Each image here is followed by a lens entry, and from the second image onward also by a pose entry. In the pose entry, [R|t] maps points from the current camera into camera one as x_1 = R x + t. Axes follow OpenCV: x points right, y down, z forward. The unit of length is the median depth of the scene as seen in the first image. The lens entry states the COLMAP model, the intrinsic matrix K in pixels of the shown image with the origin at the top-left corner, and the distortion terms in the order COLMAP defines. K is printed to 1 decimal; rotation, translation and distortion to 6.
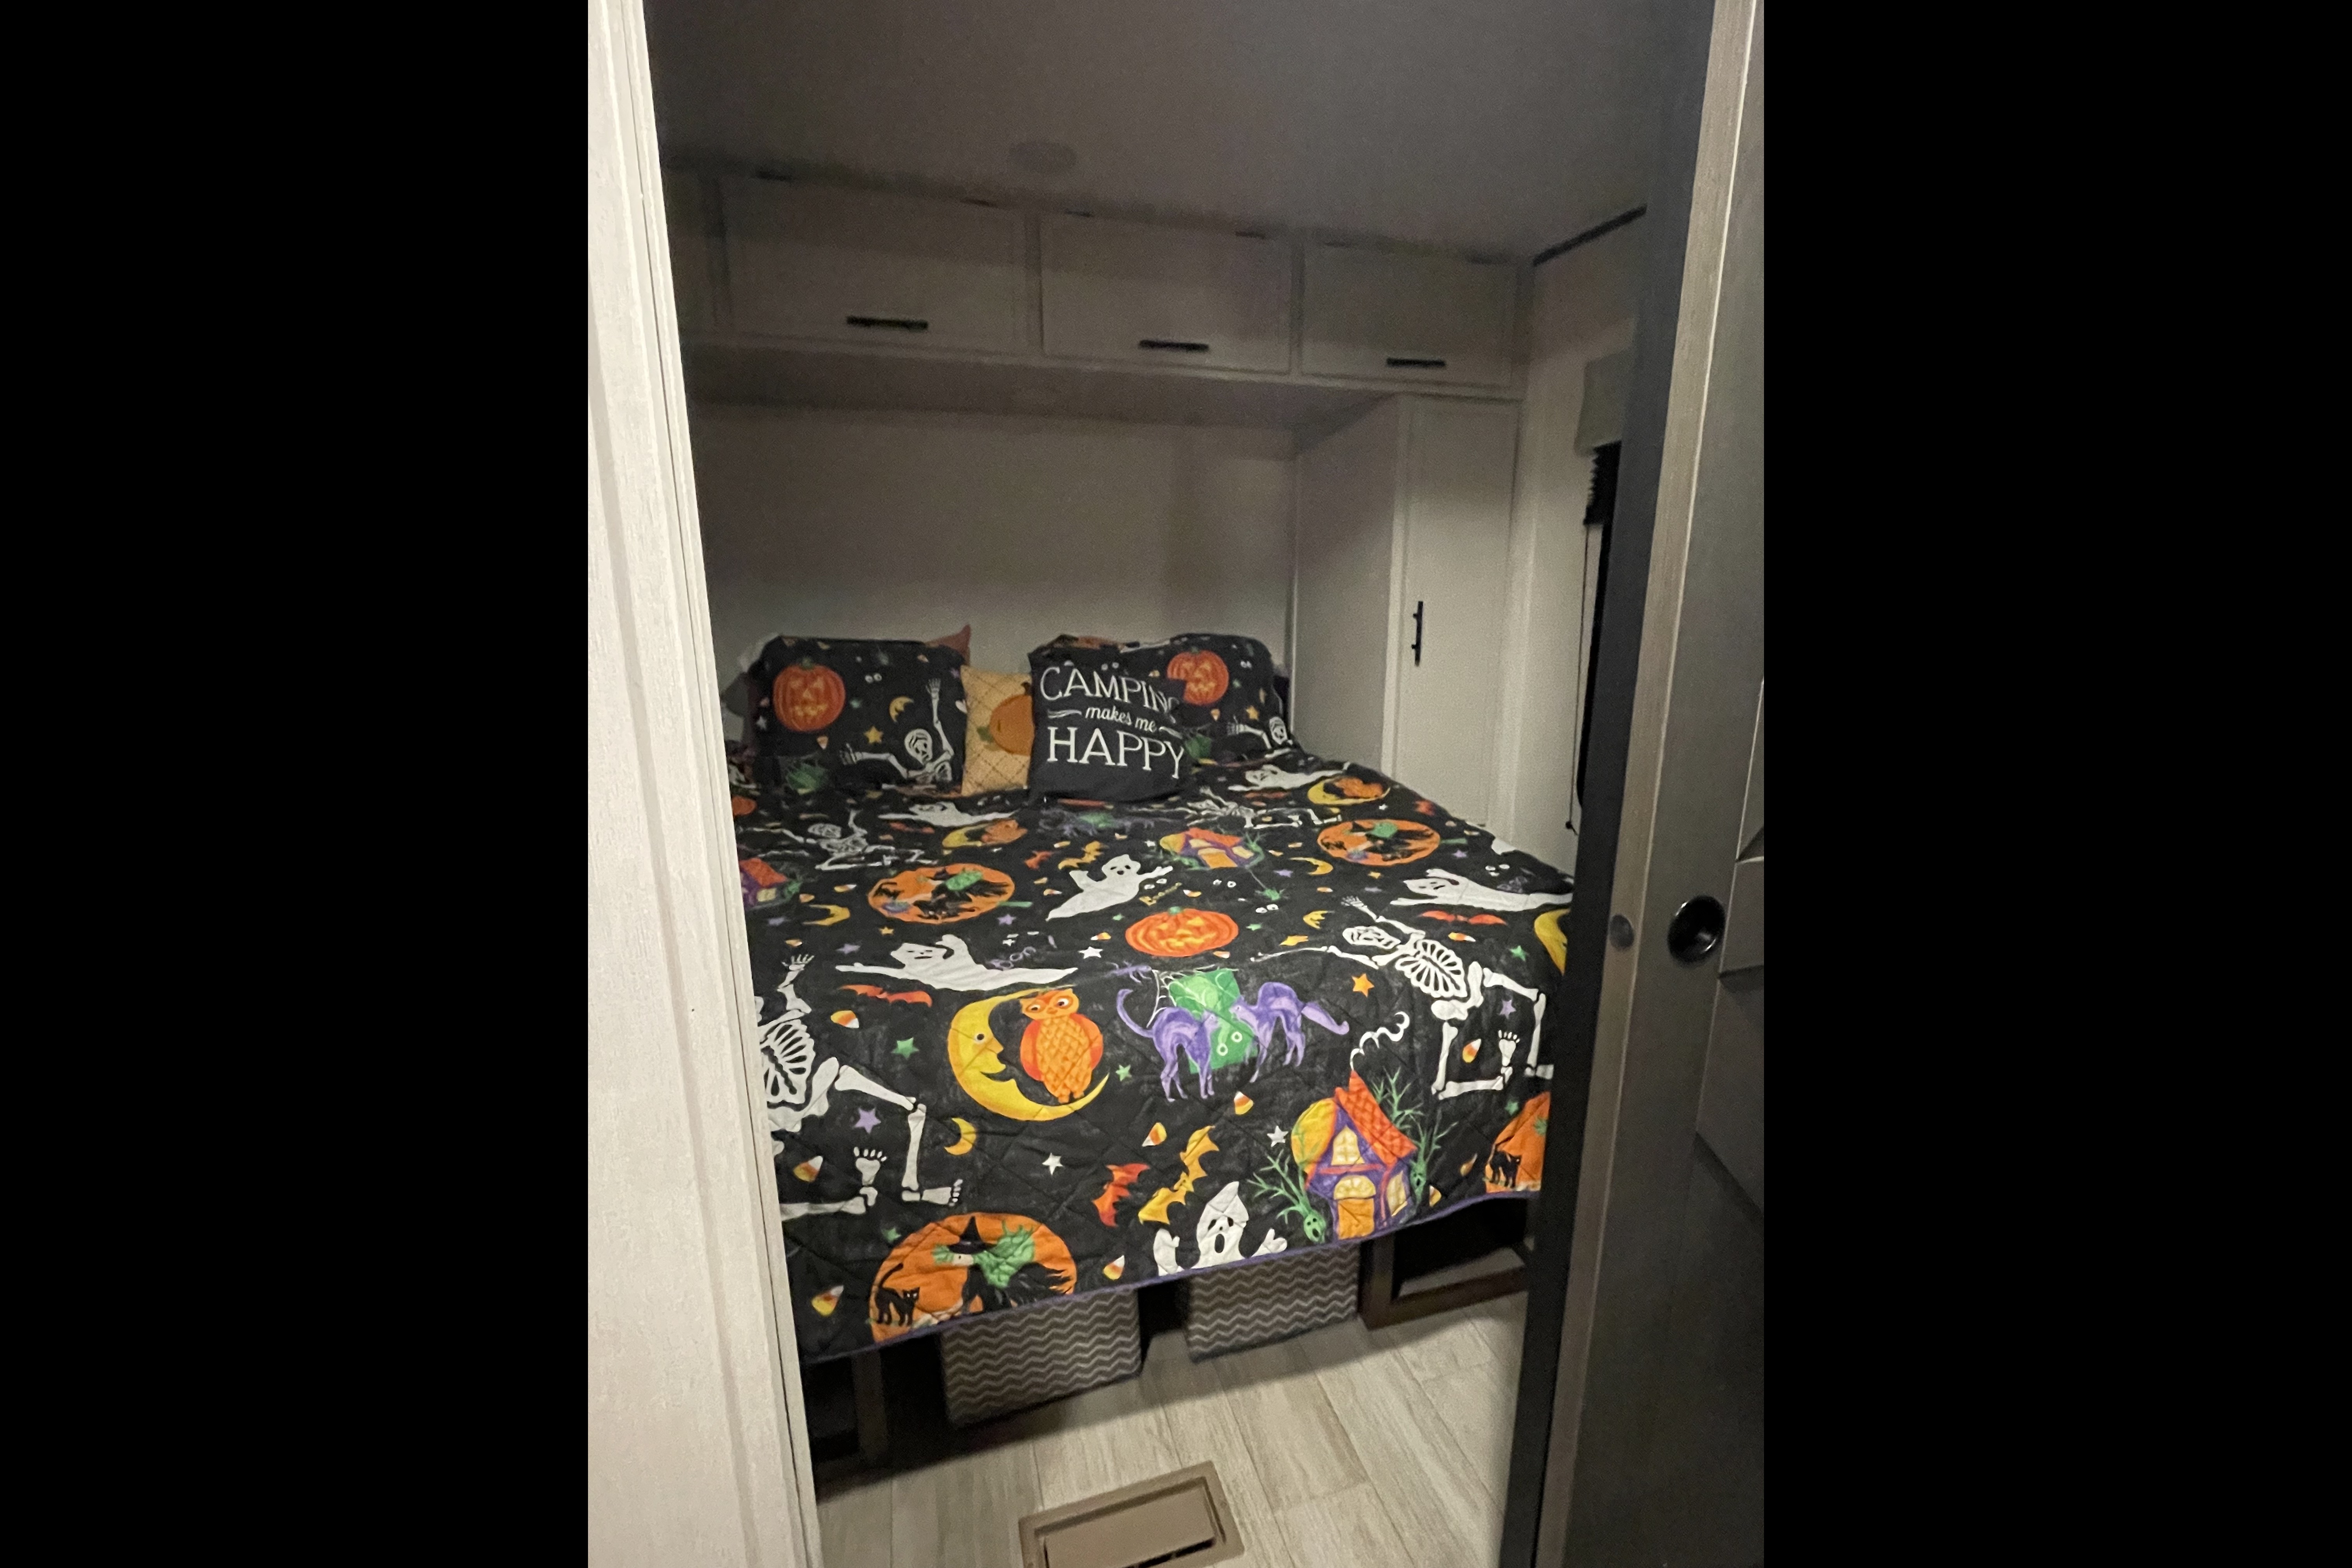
lens RADIAL K [[909.3, 0, 1176.0], [0, 909.3, 784.0], [0, 0, 1]] dist [-0.000455, -0.000022]
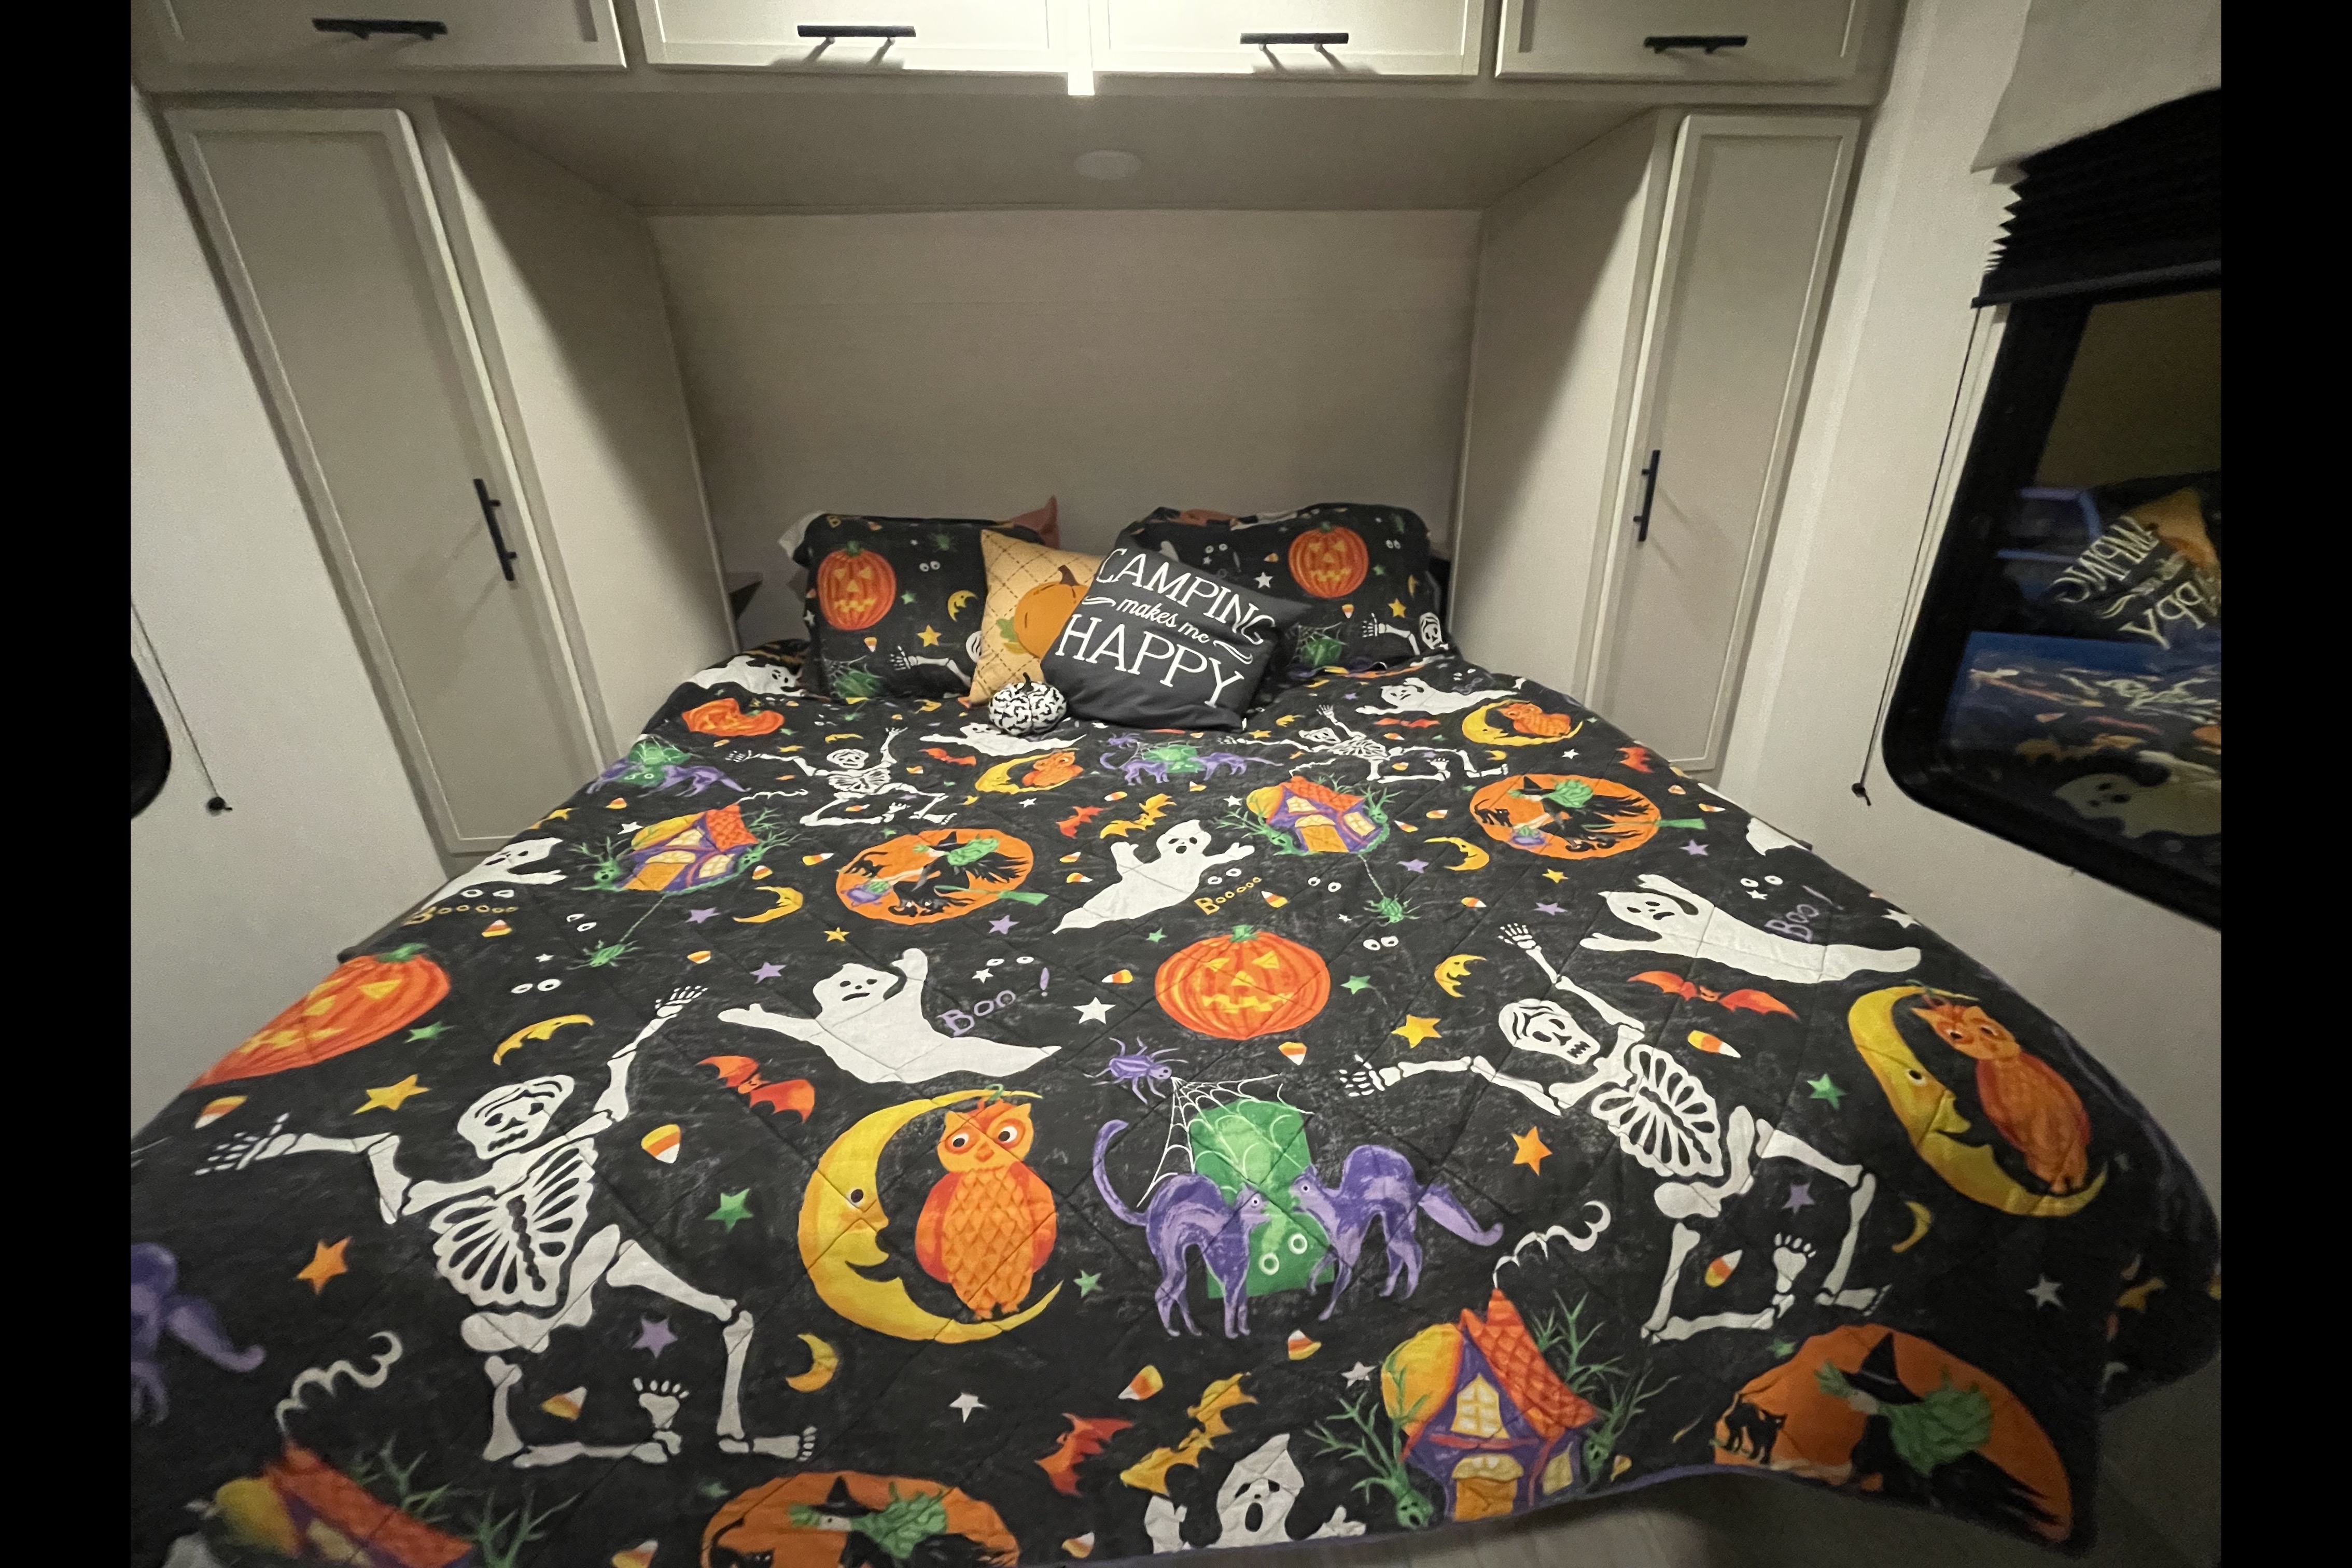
lens RADIAL K [[874.3, 0, 1176.0], [0, 874.3, 784.0], [0, 0, 1]] dist [-0.008227, 0.000135]
pose [[0.983386, 0.041652, -0.176683, 0.070930], [-0.015922, 0.989360, 0.144615, -0.068802], [0.180826, -0.139400, 0.973586, 0.427632]]
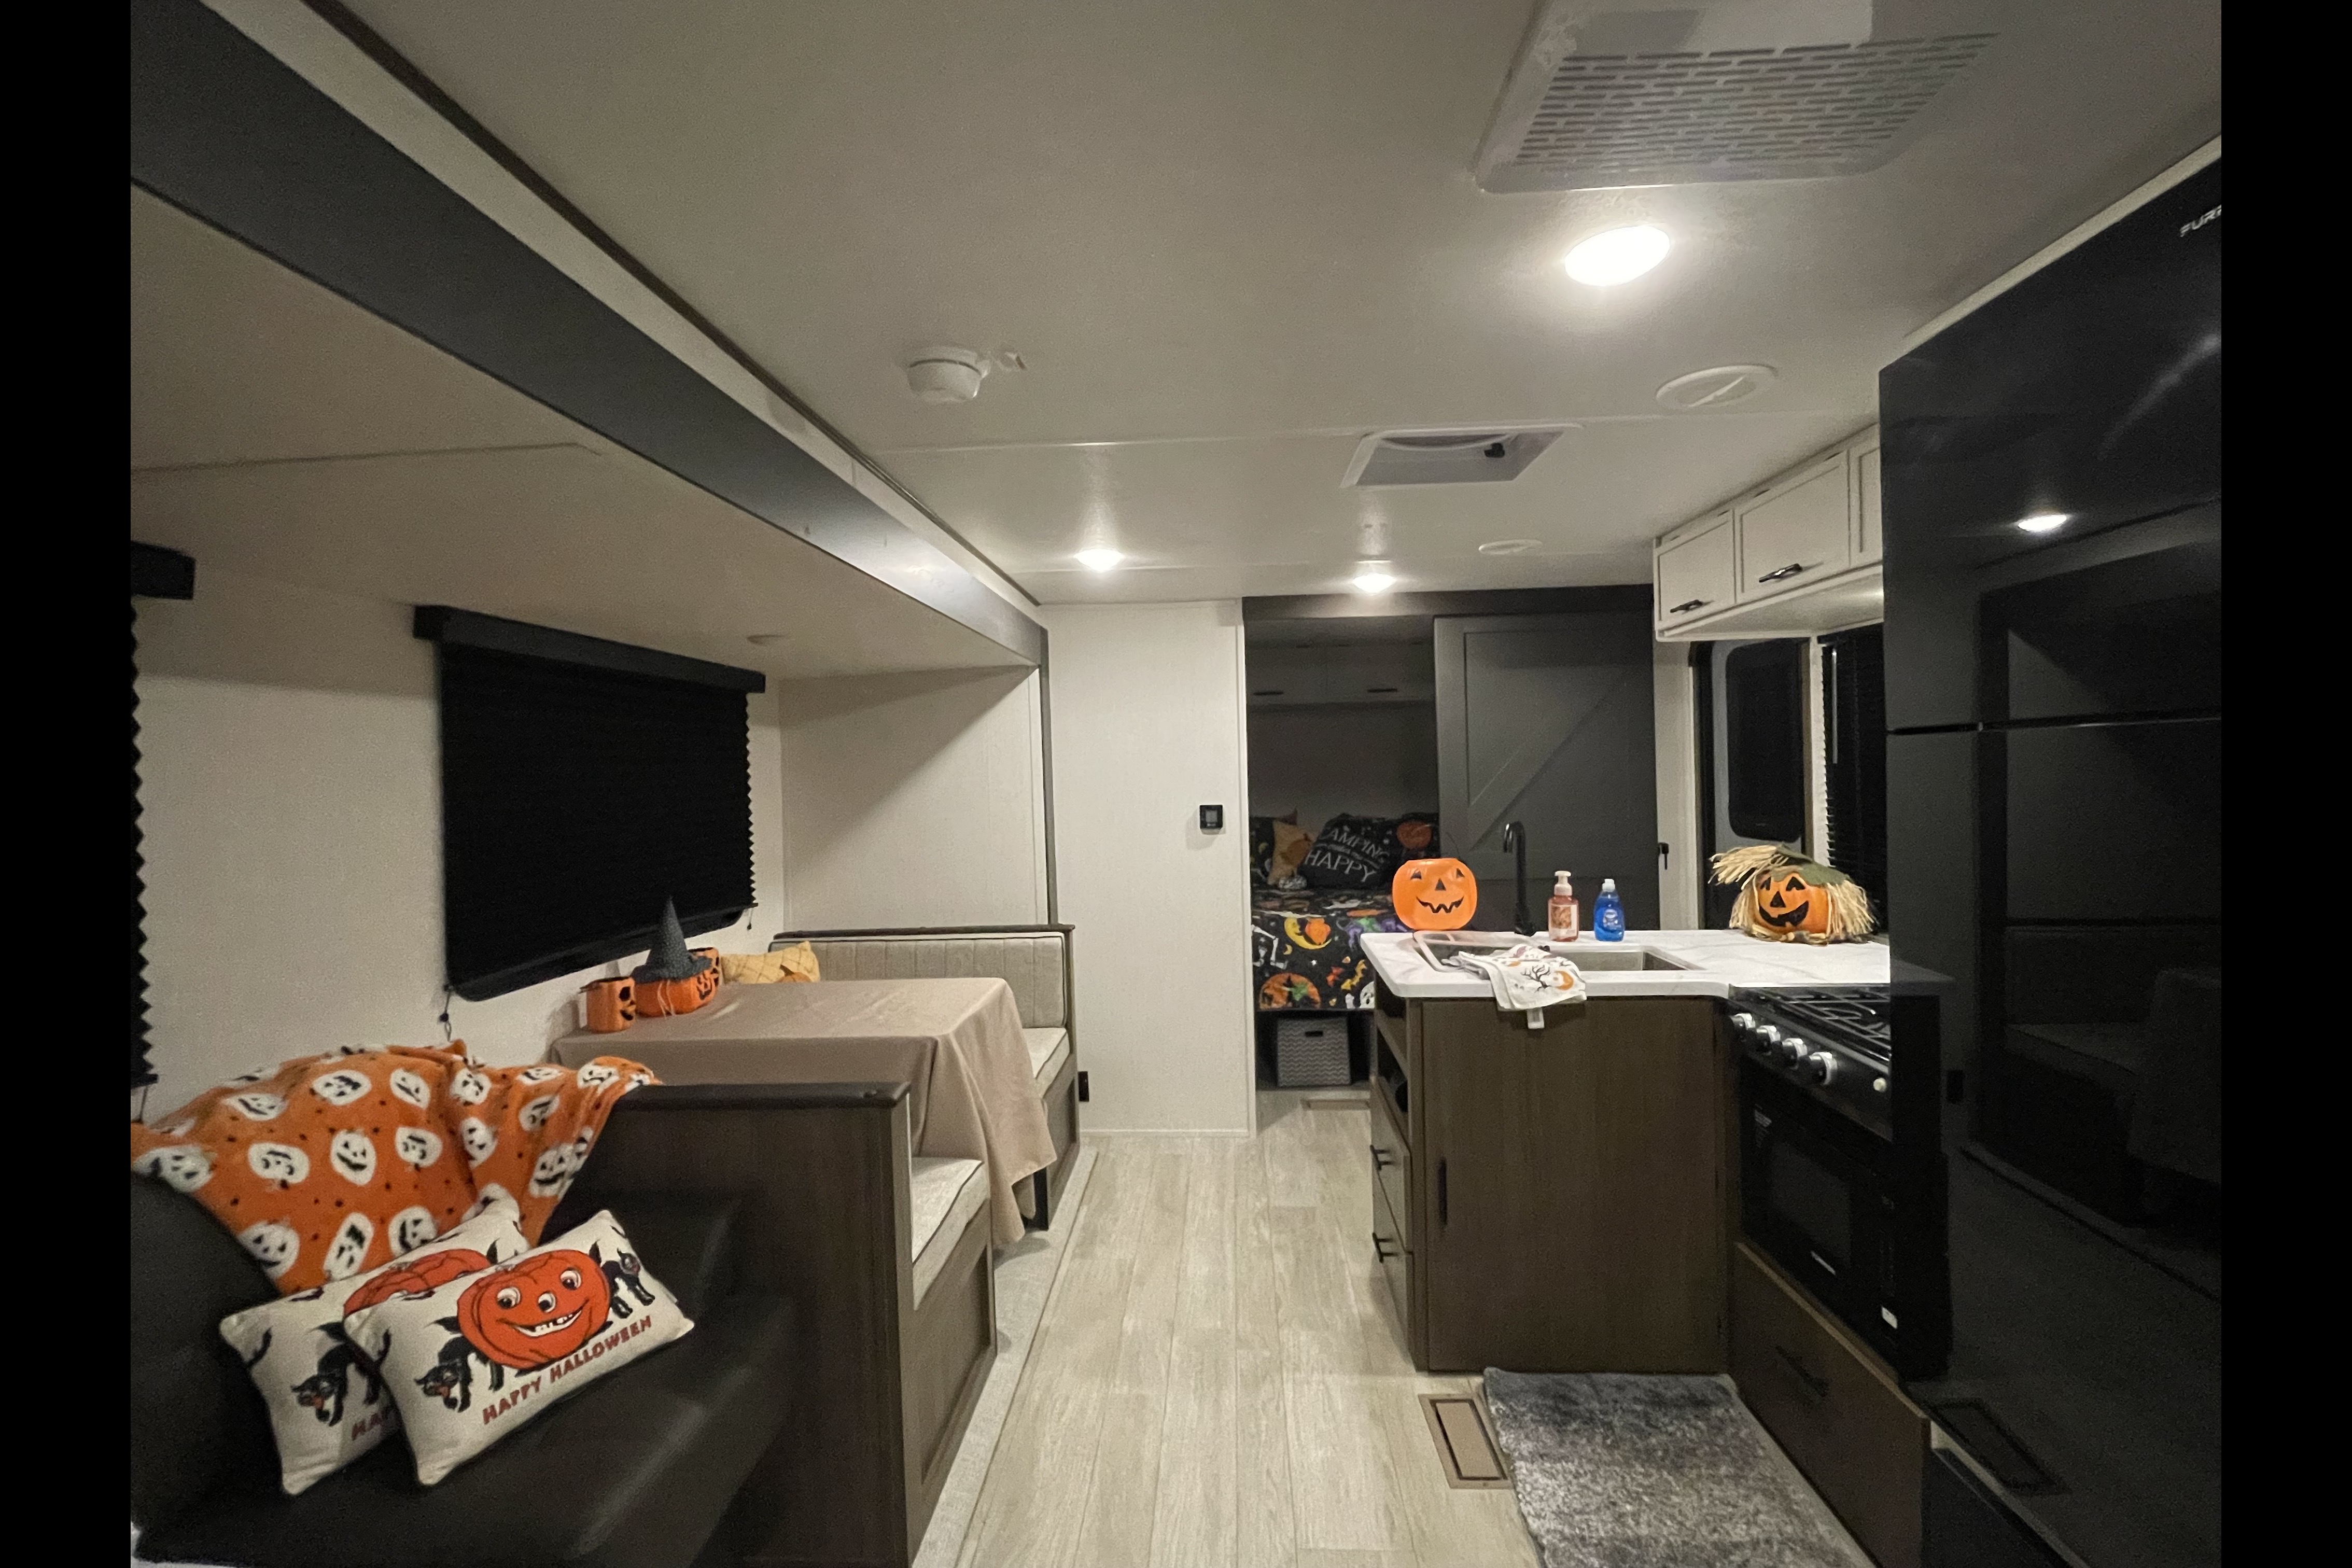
lens RADIAL K [[1036.4, 0, 1176.0], [0, 1036.4, 784.0], [0, 0, 1]] dist [0.000903, -0.000997]
pose [[0.943681, -0.010667, -0.330685, 0.537316], [-0.057870, 0.978751, -0.196716, 0.457305], [0.325757, 0.204774, 0.923012, -2.319622]]
